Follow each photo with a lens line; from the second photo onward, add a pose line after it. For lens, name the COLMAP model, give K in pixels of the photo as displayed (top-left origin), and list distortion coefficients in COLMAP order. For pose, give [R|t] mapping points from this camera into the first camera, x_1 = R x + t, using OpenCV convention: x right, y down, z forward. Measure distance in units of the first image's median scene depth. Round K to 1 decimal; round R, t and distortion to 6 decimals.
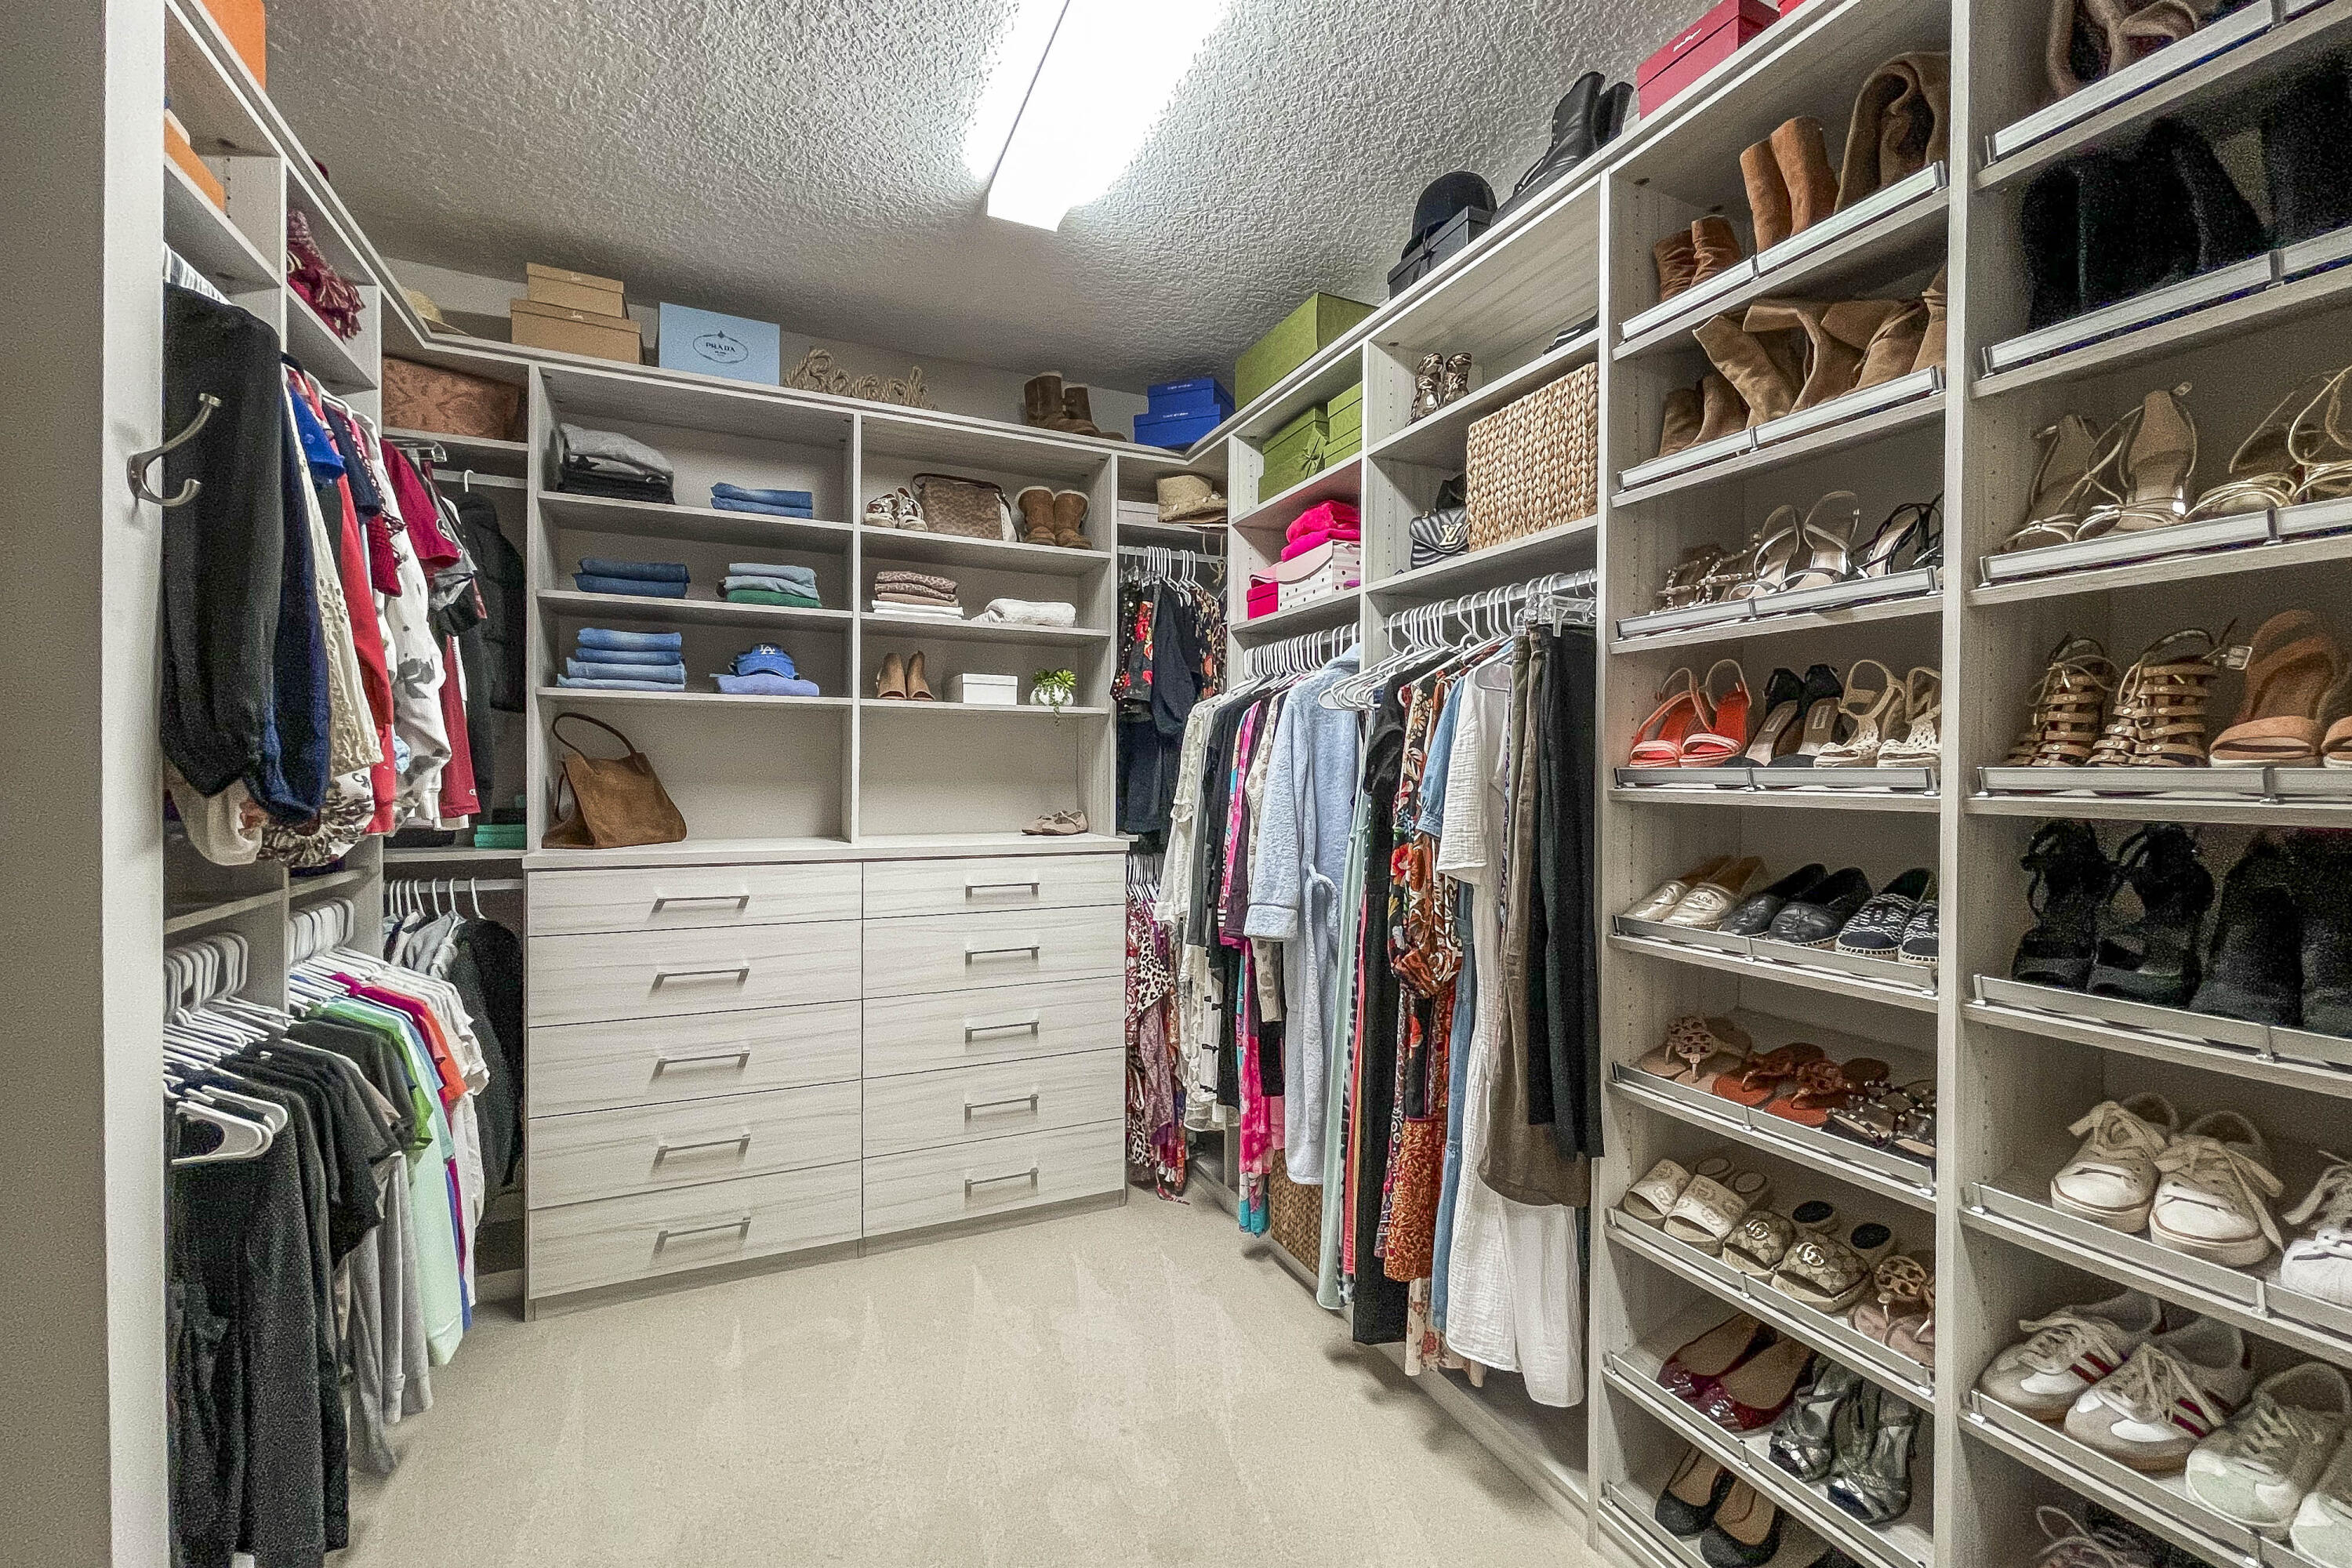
lens RADIAL K [[948.7, 0, 1189.5], [0, 948.7, 780.8], [0, 0, 1]] dist [0.000182, -0.006738]
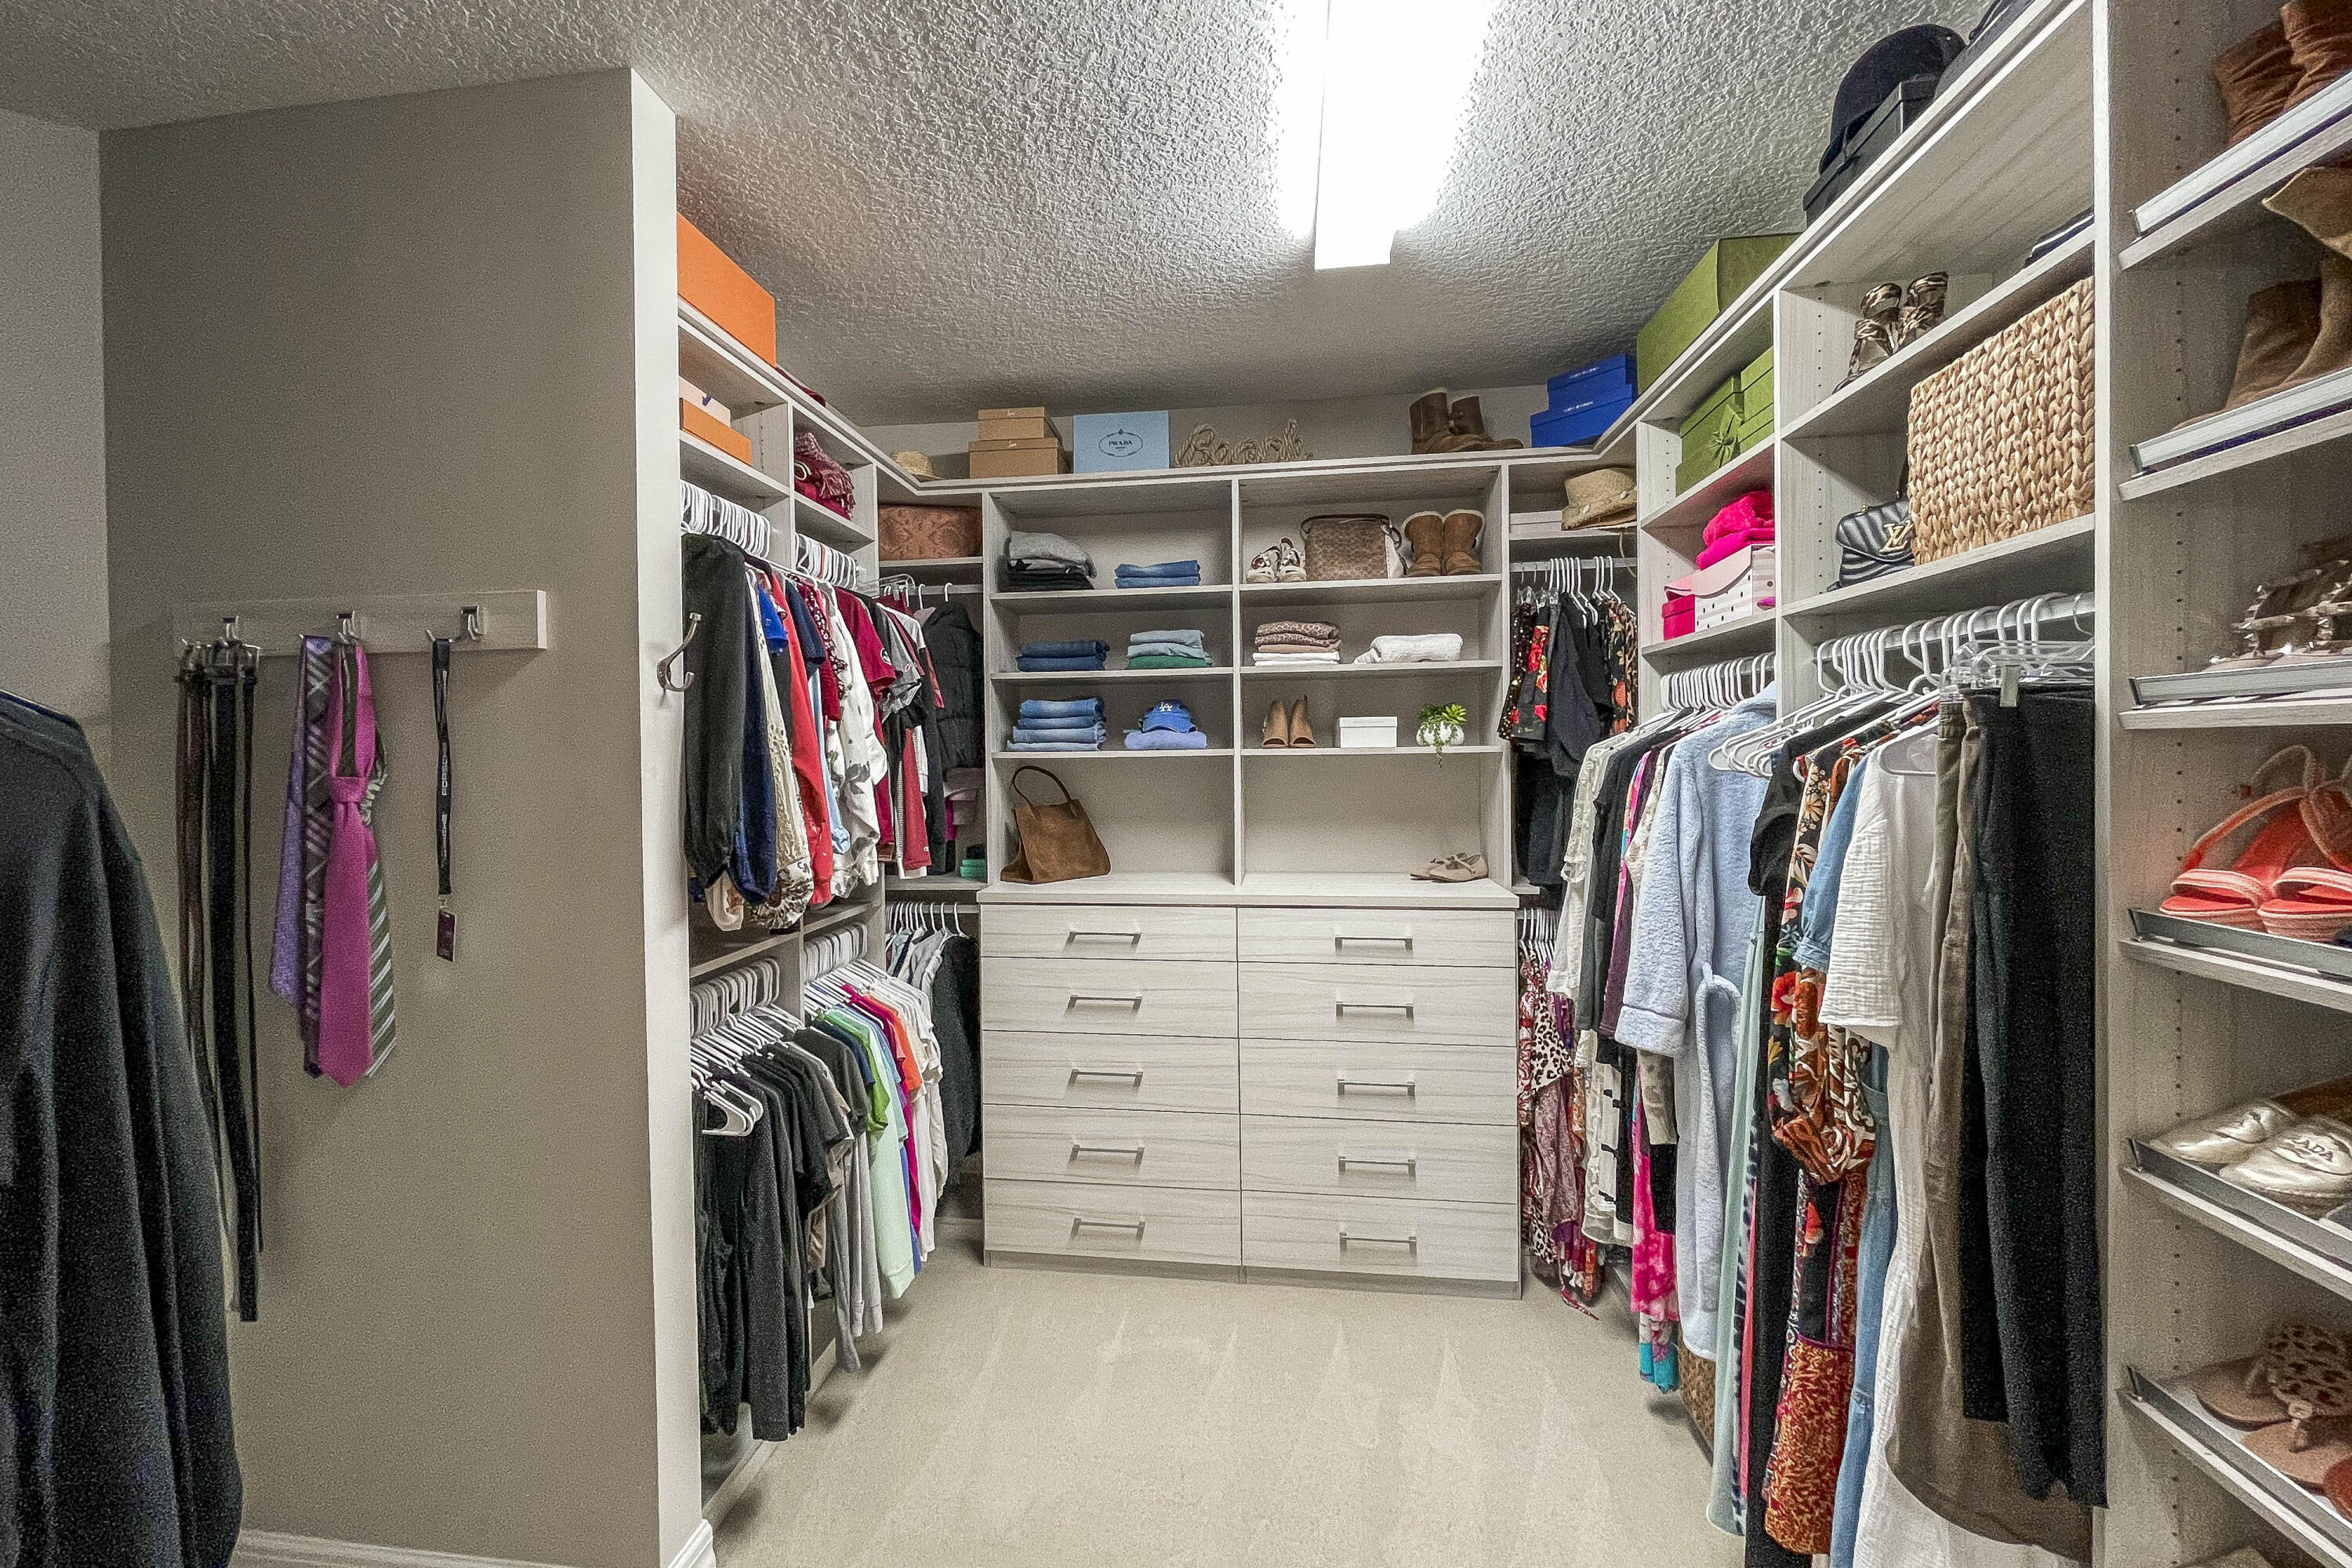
lens RADIAL K [[949.1, 0, 1146.9], [0, 949.1, 769.4], [0, 0, 1]] dist [-0.007416, 0.000113]
pose [[0.839875, -0.010818, -0.542672, 0.163183], [0.013382, 0.999910, 0.000777, -0.080044], [0.542615, -0.007915, 0.839944, 0.074421]]
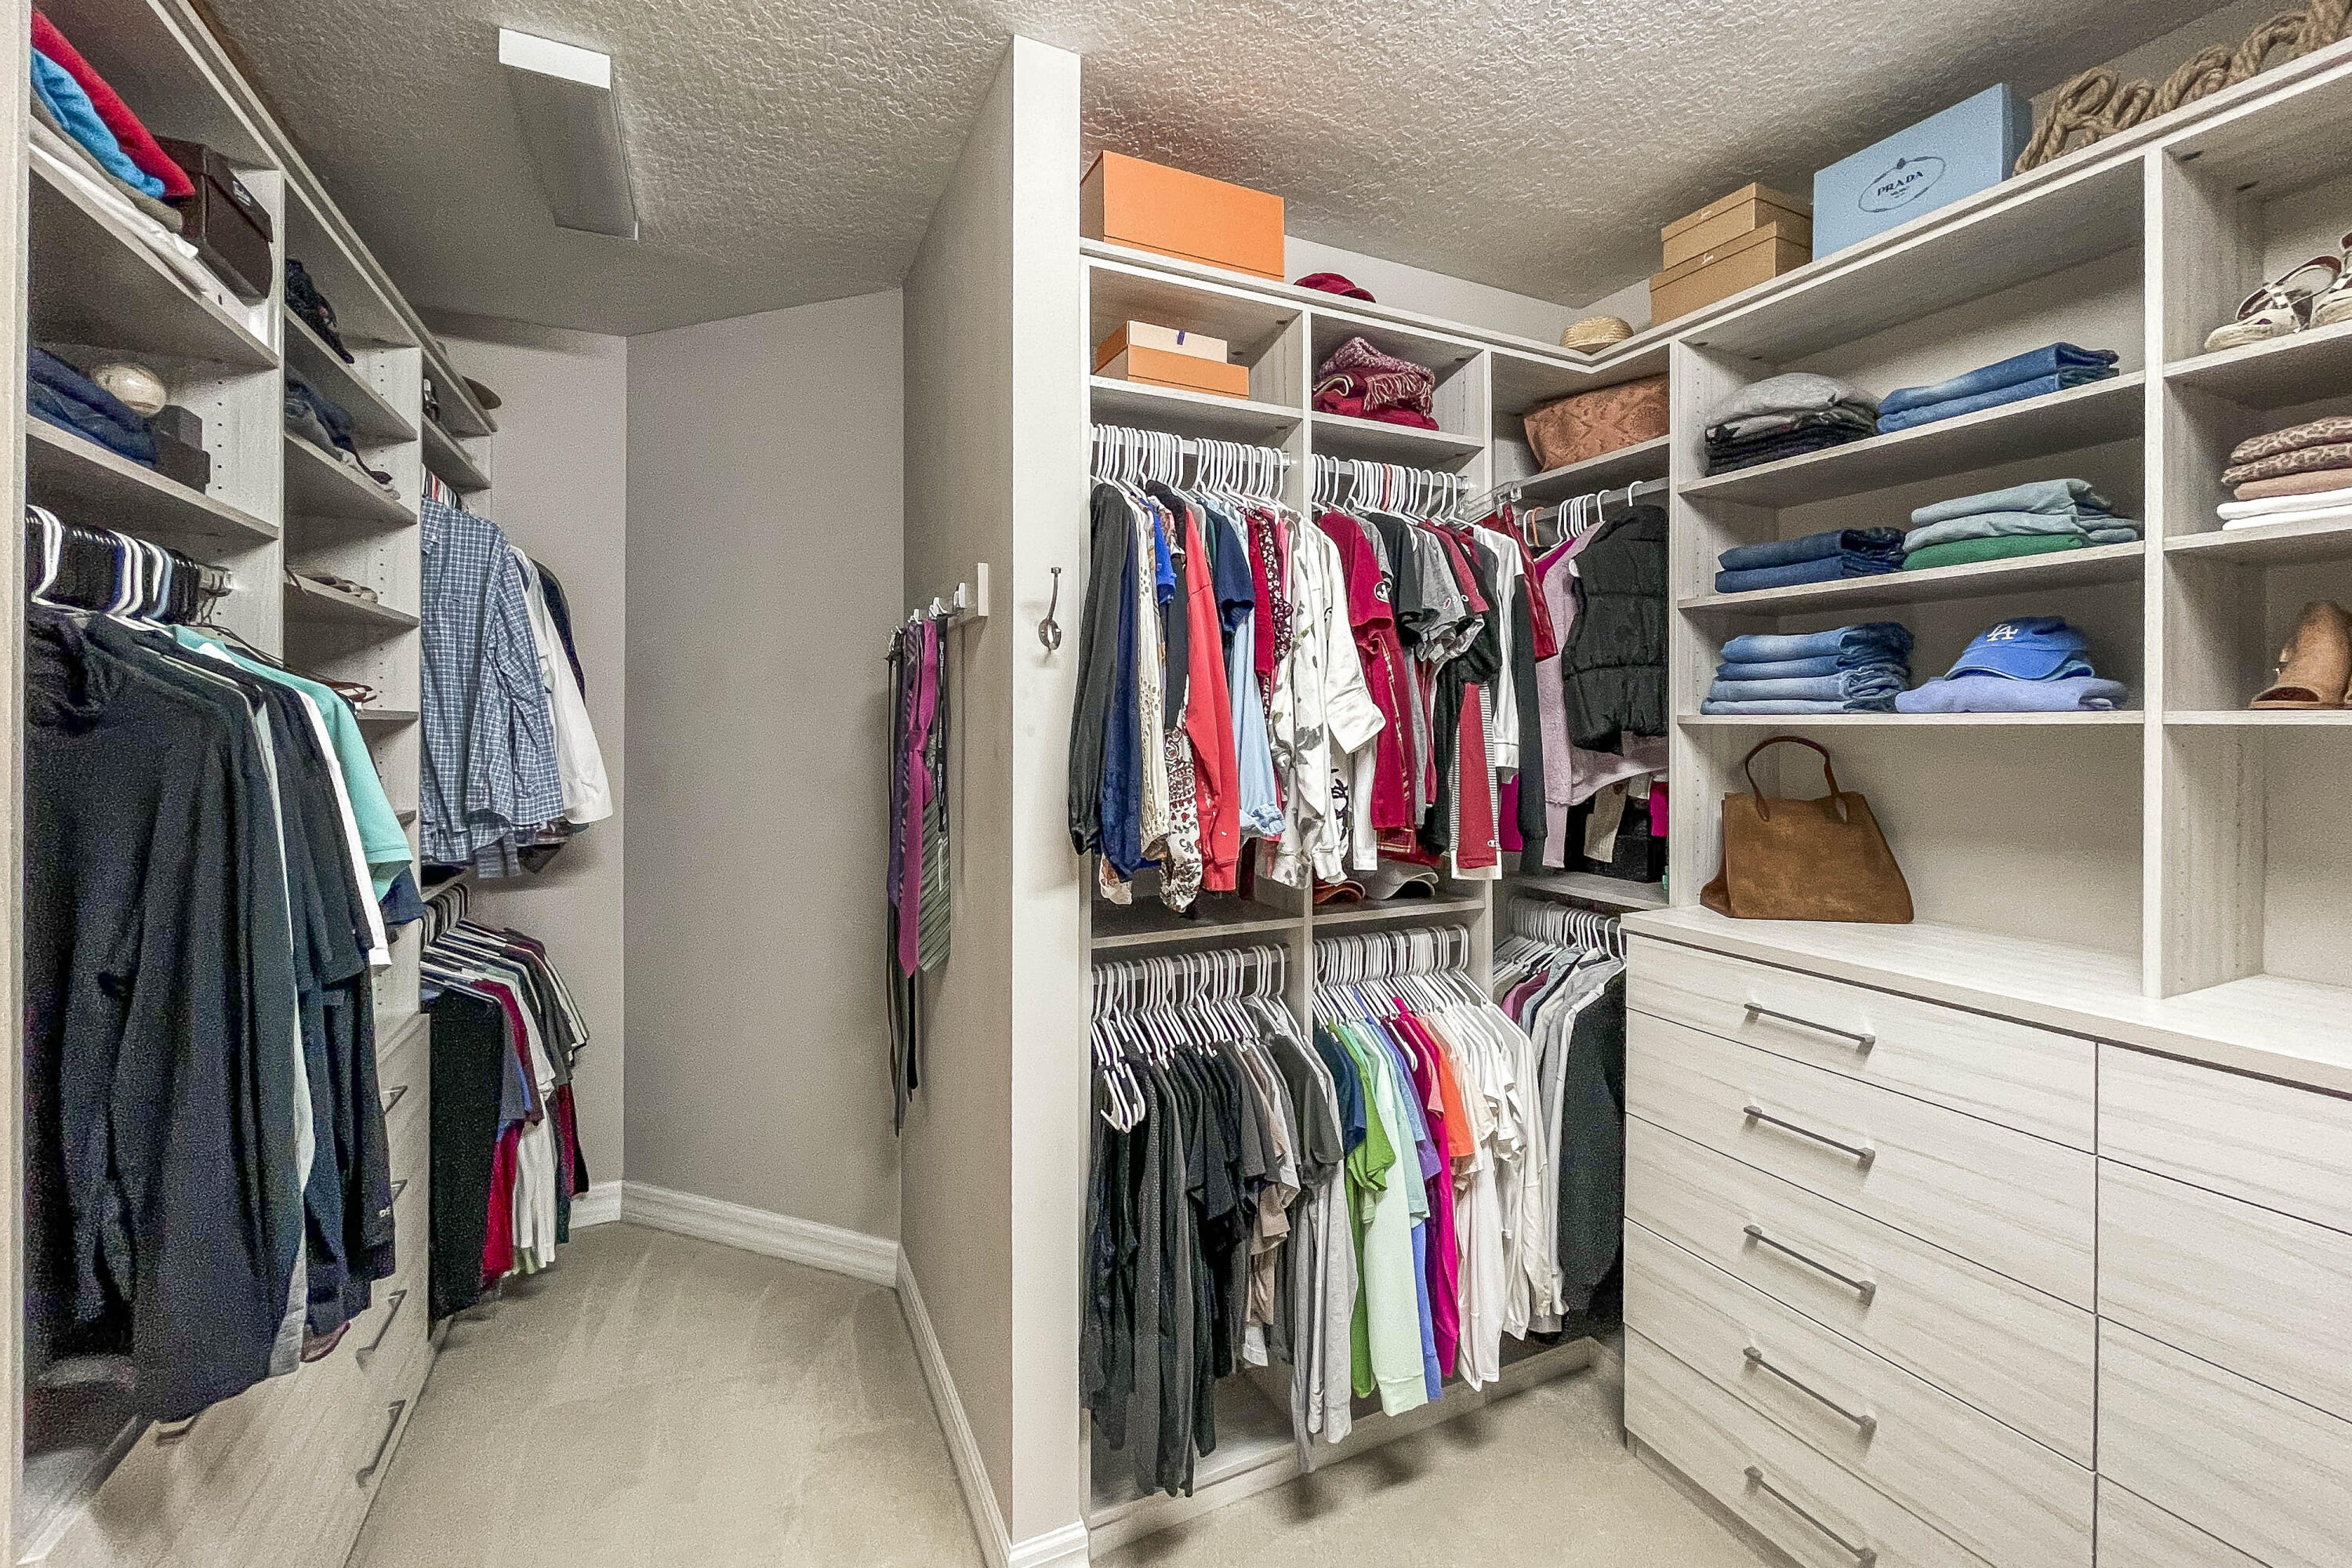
lens RADIAL K [[972.2, 0, 1175.4], [0, 972.2, 721.8], [0, 0, 1]] dist [-0.000100, 0.000003]
pose [[0.011605, -0.010268, -0.999880, 0.193663], [-0.012134, 0.999872, -0.010409, -0.083457], [0.999859, 0.012253, 0.011479, 0.574220]]
